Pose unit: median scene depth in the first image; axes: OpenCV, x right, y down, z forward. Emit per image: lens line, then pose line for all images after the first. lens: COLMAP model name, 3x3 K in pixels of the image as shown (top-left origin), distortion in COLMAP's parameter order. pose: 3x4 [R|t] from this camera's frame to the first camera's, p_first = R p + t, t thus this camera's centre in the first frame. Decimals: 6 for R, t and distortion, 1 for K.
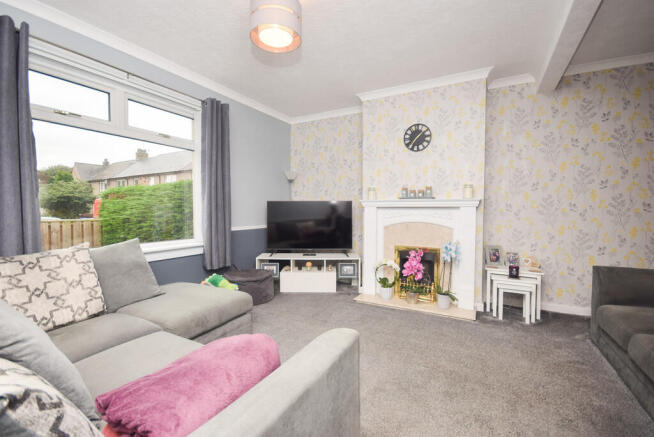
lens RADIAL K [[285.3, 0, 338.1], [0, 285.3, 218.3], [0, 0, 1]] dist [0.000042, -0.000075]
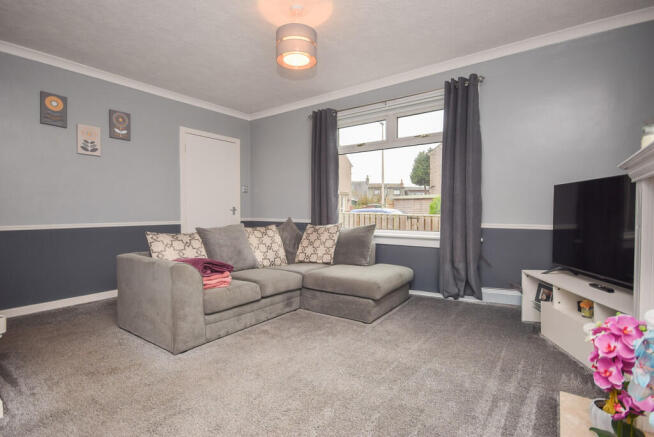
lens RADIAL K [[326.2, 0, 327.0], [0, 326.2, 218.5], [0, 0, 1]] dist [0.000409, 0.020470]
pose [[-0.152825, 0.032260, -0.987727, 0.713328], [-0.028011, 0.998924, 0.036959, -0.004440], [0.987856, 0.033316, -0.151757, 0.847174]]
